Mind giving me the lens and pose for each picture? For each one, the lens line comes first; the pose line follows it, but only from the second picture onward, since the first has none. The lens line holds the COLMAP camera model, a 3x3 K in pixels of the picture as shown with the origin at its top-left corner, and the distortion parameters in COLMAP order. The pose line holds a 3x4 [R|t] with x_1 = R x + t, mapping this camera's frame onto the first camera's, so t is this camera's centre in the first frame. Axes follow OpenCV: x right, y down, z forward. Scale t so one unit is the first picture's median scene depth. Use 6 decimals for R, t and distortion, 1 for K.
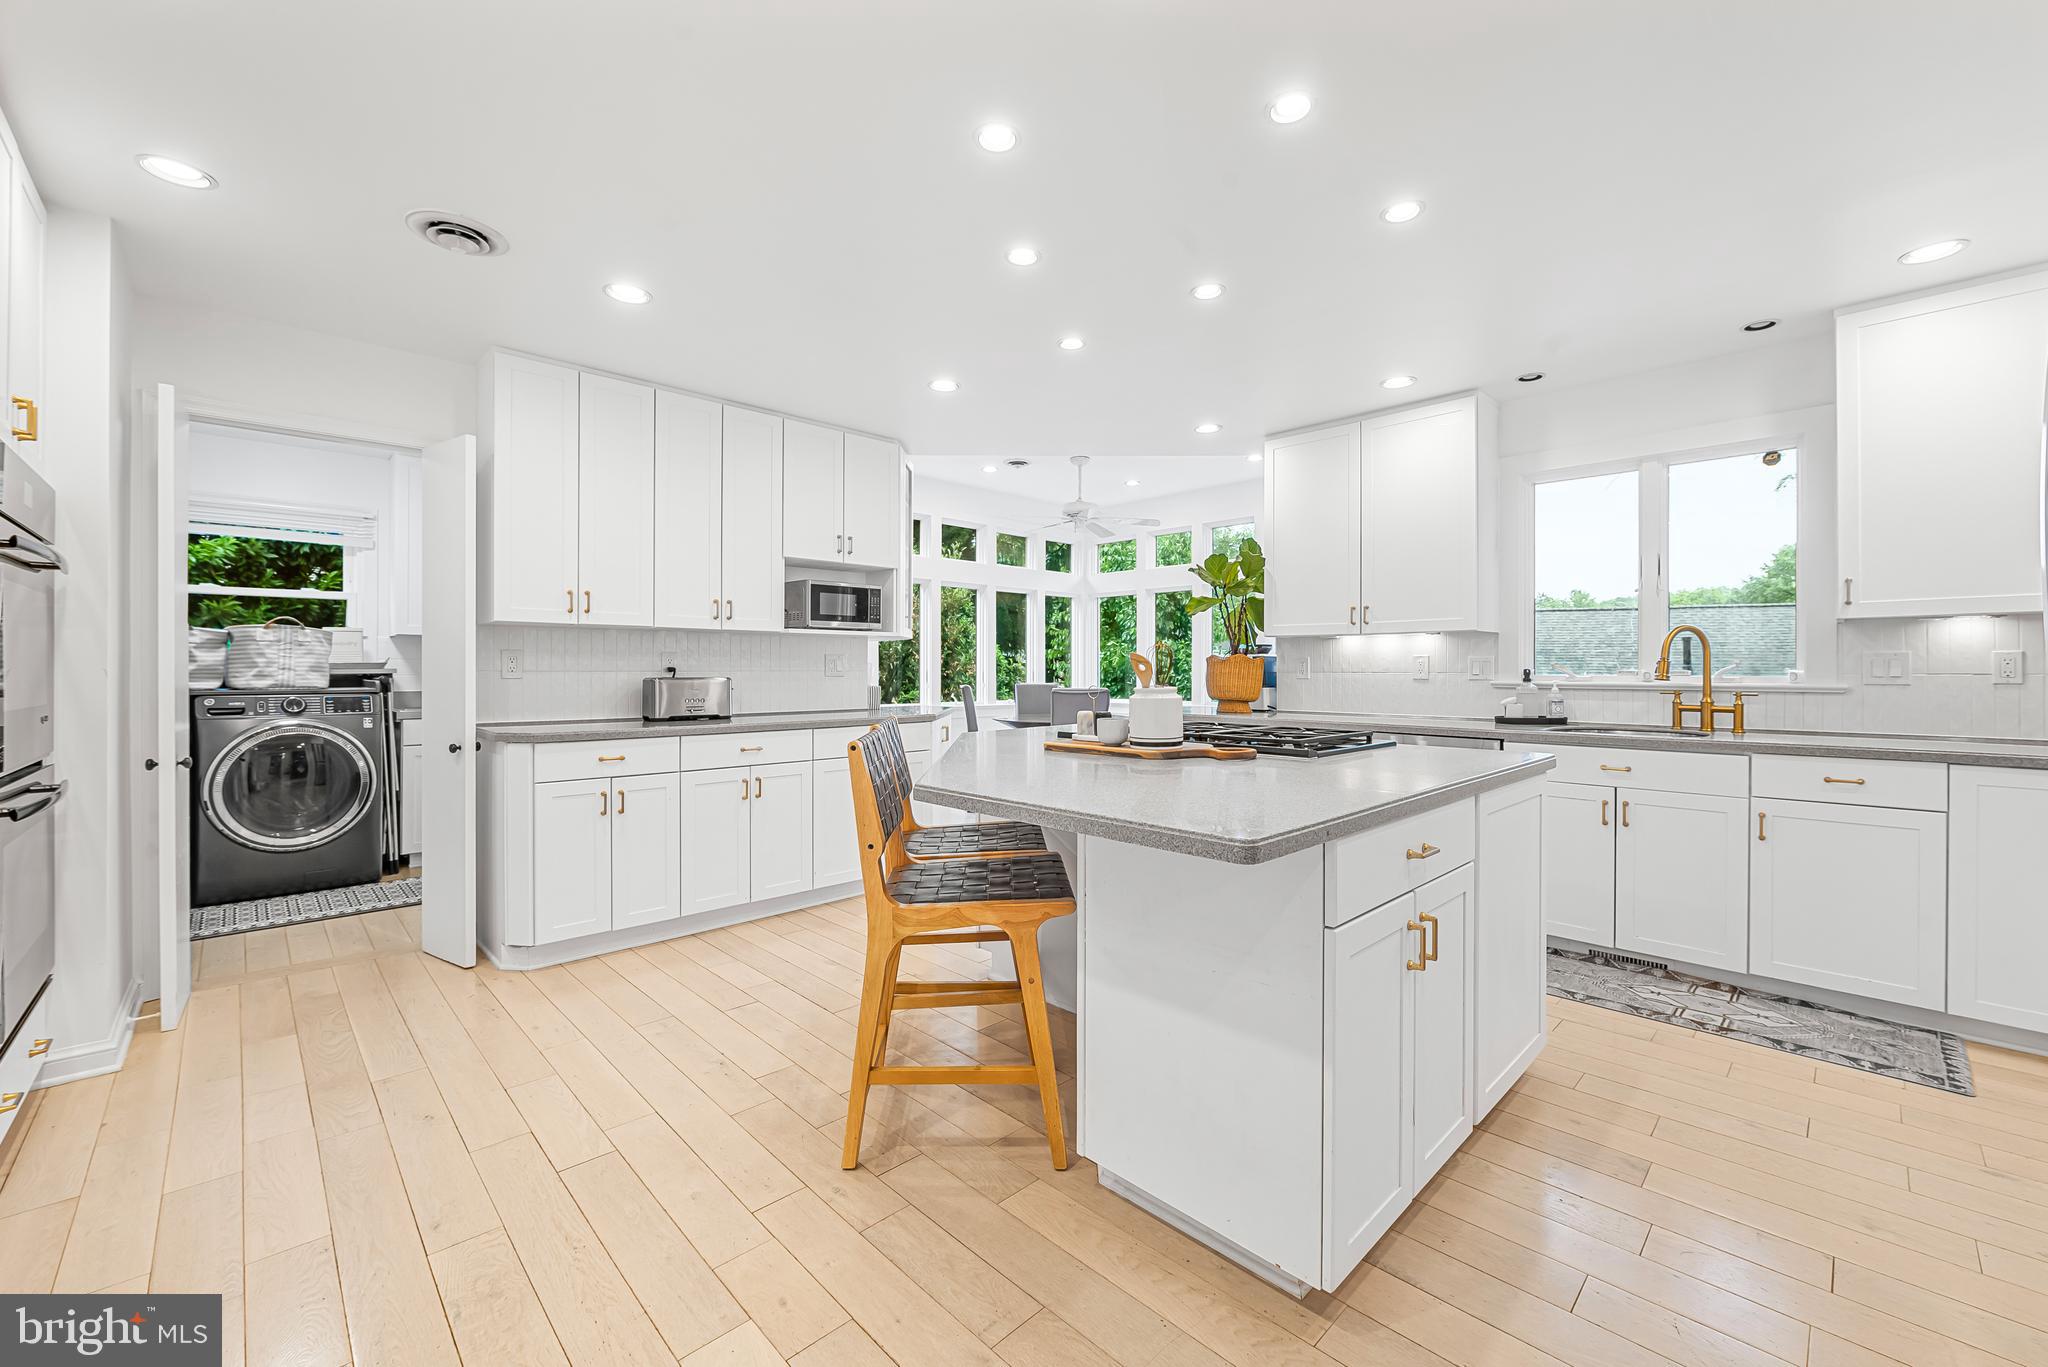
lens RADIAL K [[823.3, 0, 1025.9], [0, 823.3, 671.2], [0, 0, 1]] dist [-0.003264, -0.000491]
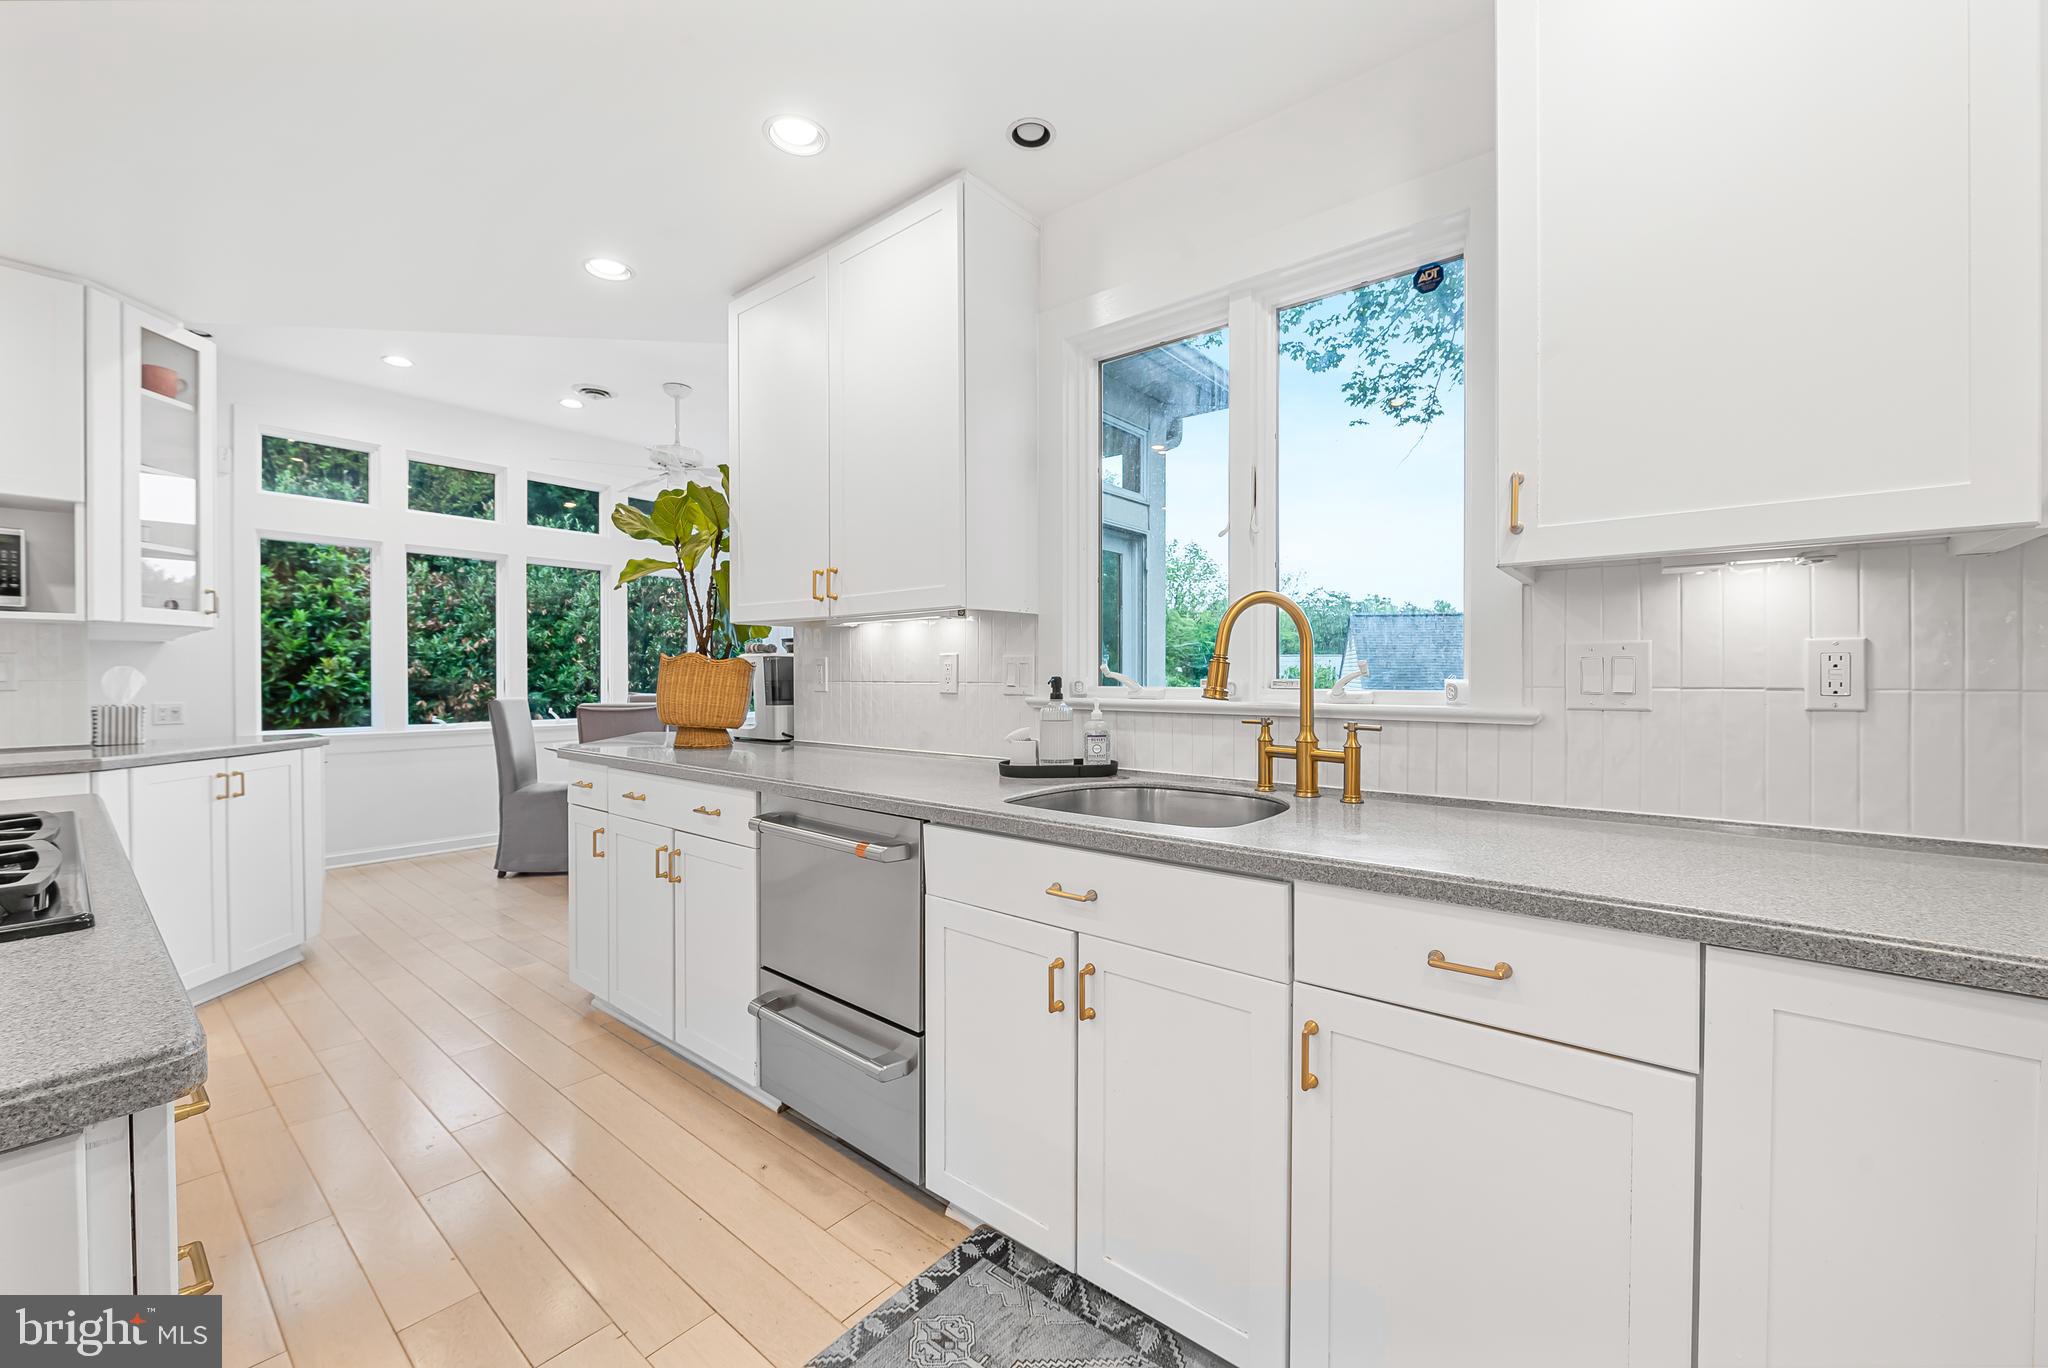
lens RADIAL K [[810.3, 0, 1026.0], [0, 810.3, 676.8], [0, 0, 1]] dist [-0.001429, -0.000094]
pose [[0.993181, 0.004699, 0.116485, 0.579018], [-0.004162, 0.999980, -0.004856, 0.000518], [-0.116505, 0.004338, 0.993181, 0.500271]]
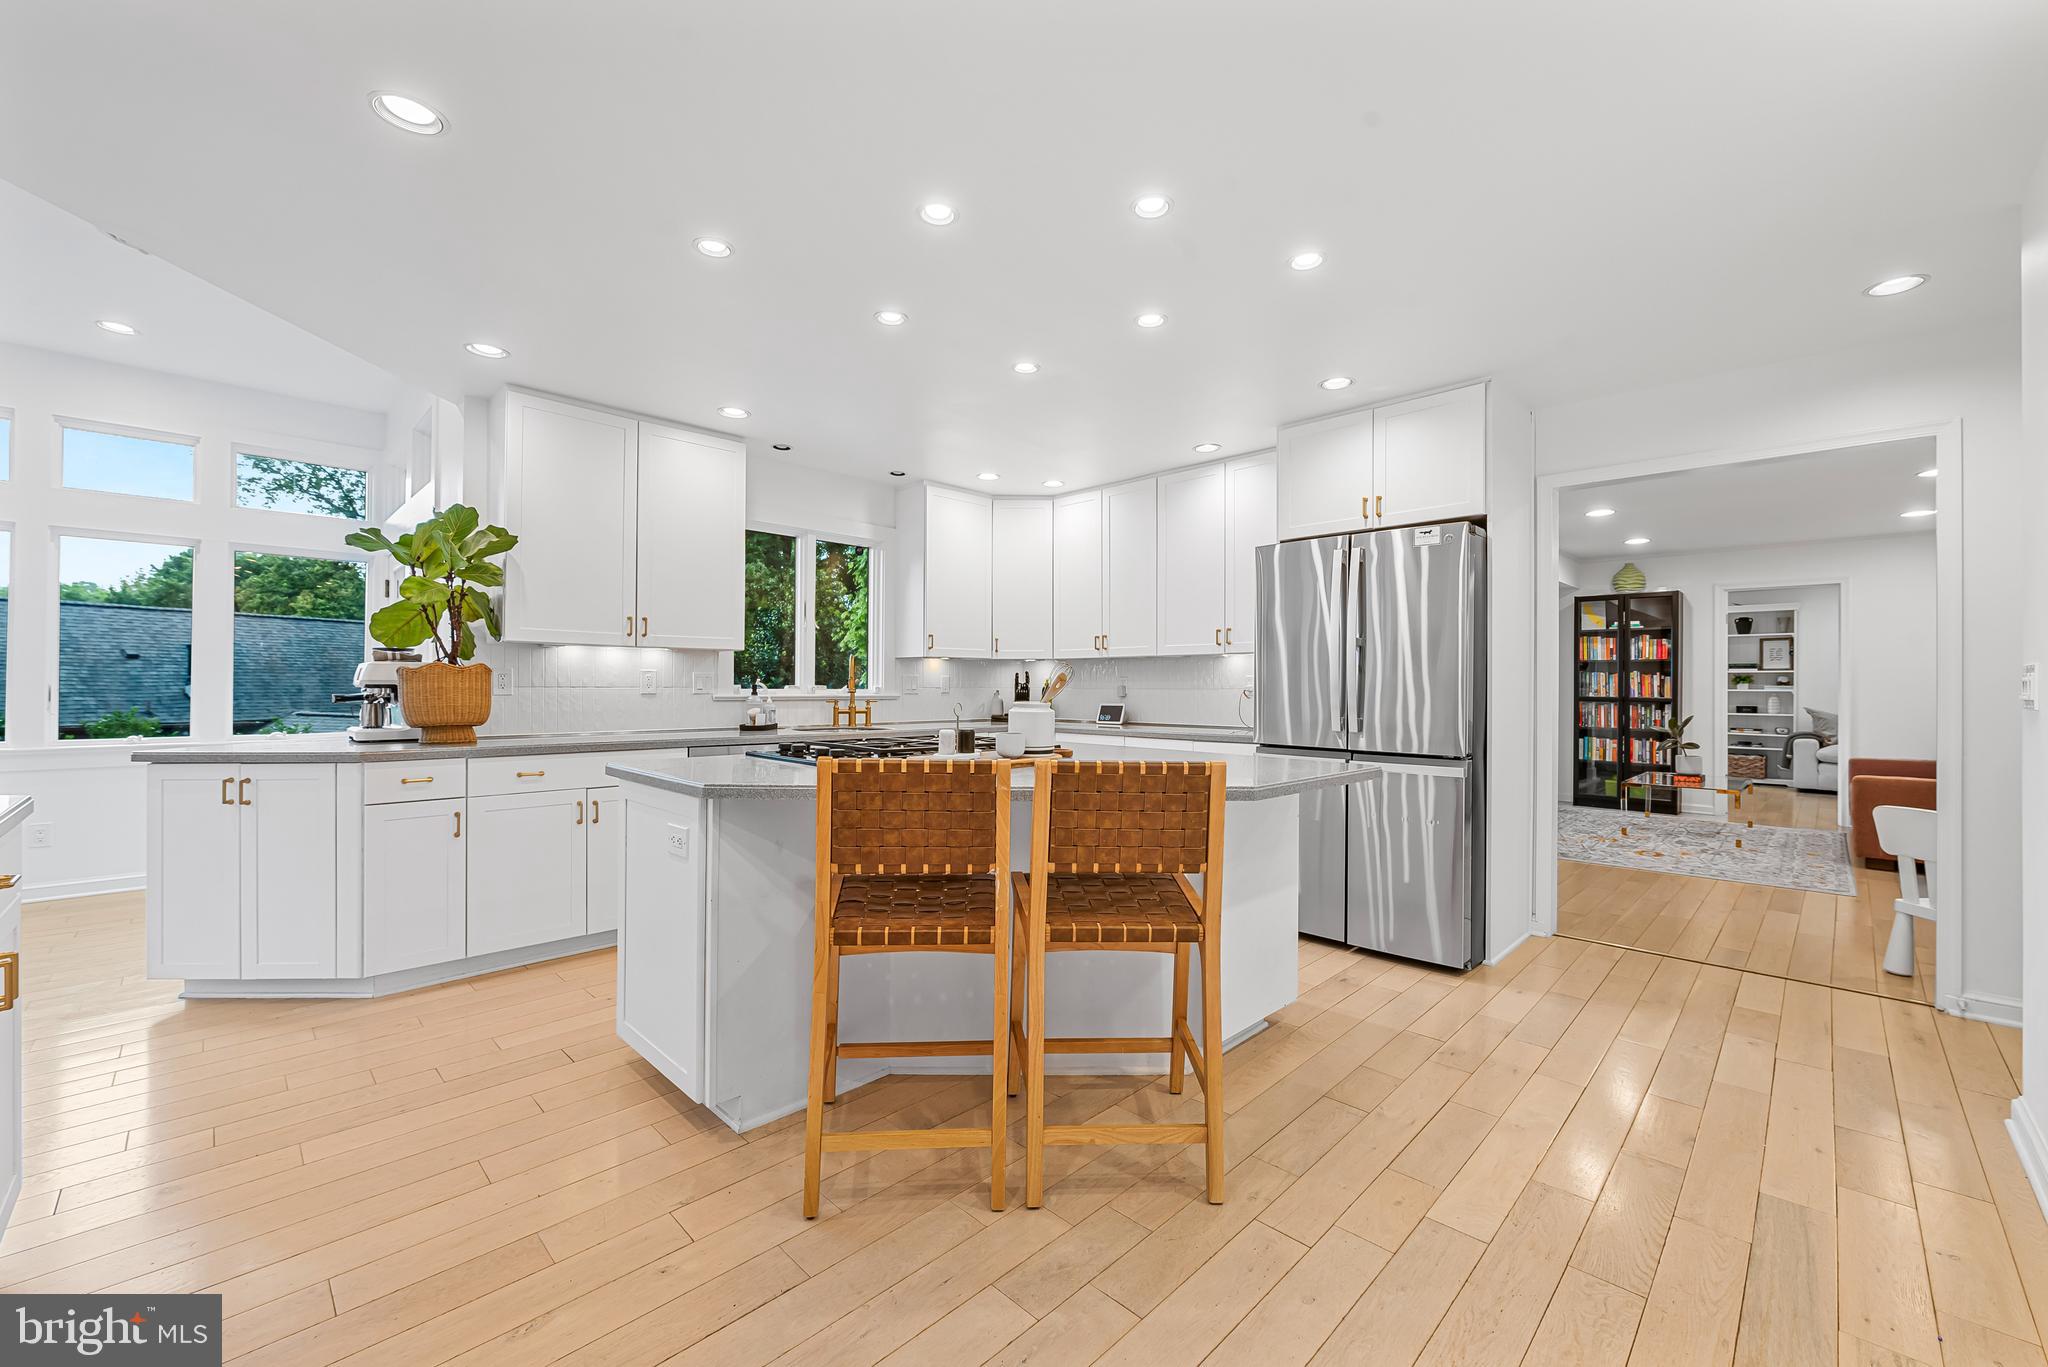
lens RADIAL K [[833.3, 0, 1030.4], [0, 833.3, 674.3], [0, 0, 1]] dist [-0.001811, -0.000358]
pose [[-0.027330, 0.013238, 0.999539, -0.676354], [-0.002287, 0.999909, -0.013305, -0.002304], [-0.999624, -0.002649, -0.027298, 0.698685]]
